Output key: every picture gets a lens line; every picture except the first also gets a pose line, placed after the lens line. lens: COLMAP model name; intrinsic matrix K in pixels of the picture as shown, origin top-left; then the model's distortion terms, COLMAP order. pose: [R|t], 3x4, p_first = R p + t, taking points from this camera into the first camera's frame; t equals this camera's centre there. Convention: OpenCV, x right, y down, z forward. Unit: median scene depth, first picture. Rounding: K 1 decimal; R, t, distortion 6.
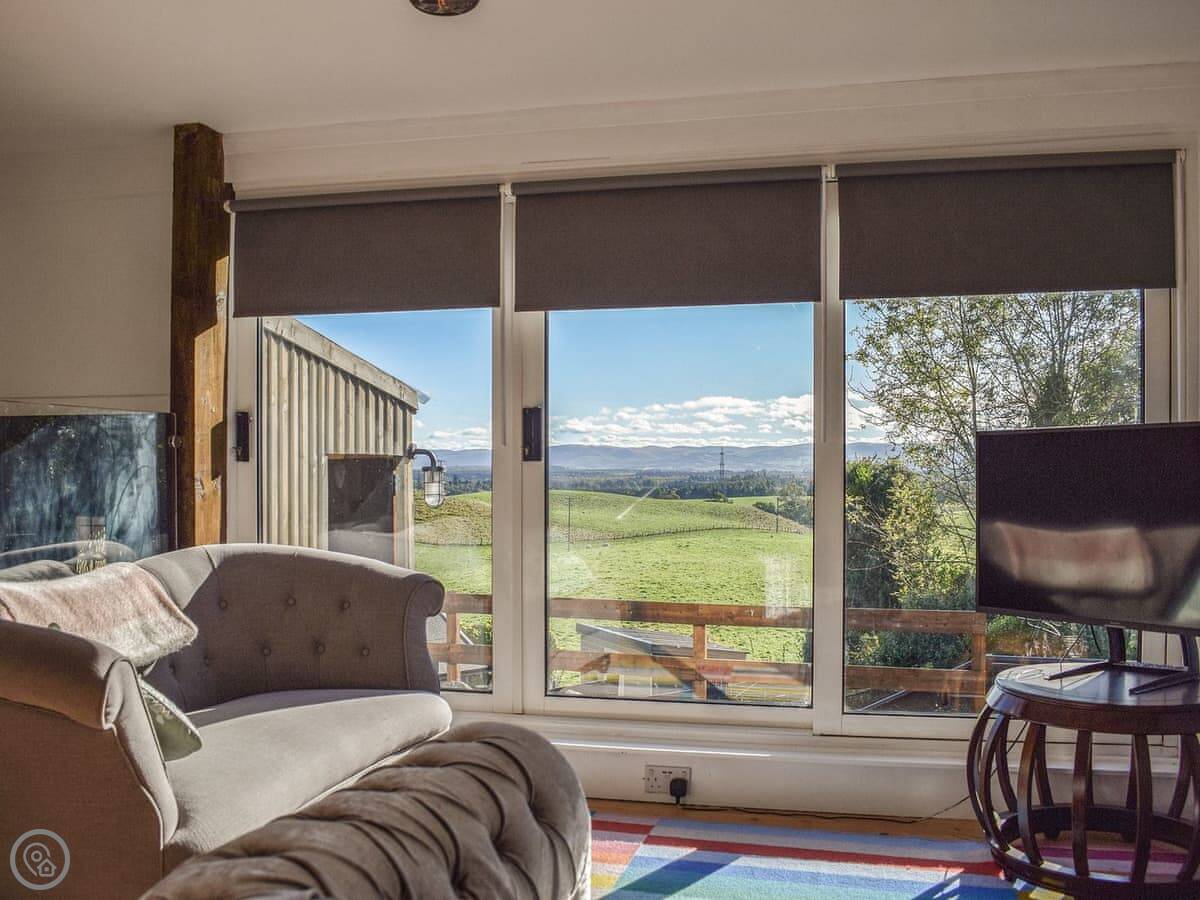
lens RADIAL K [[1115.7, 0, 589.6], [0, 1115.7, 476.3], [0, 0, 1]] dist [-0.097163, 0.000000]
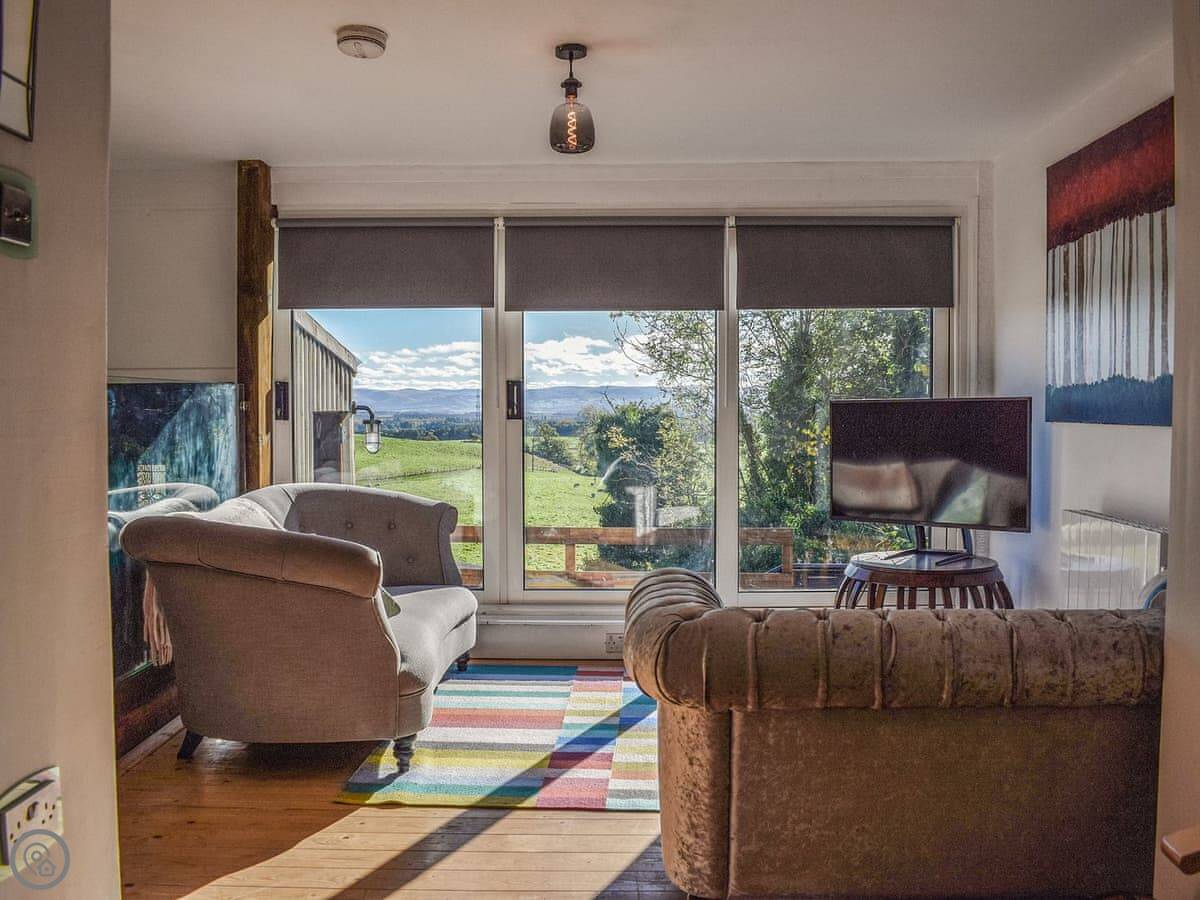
lens RADIAL K [[1115.7, 0, 579.4], [0, 1115.7, 430.6], [0, 0, 1]] dist [-0.097163, 0.000000]
pose [[0.977871, -0.007793, 0.209064, -0.257934], [0.005266, 0.999906, 0.012642, -0.016544], [-0.209143, -0.011261, 0.977820, -0.356014]]
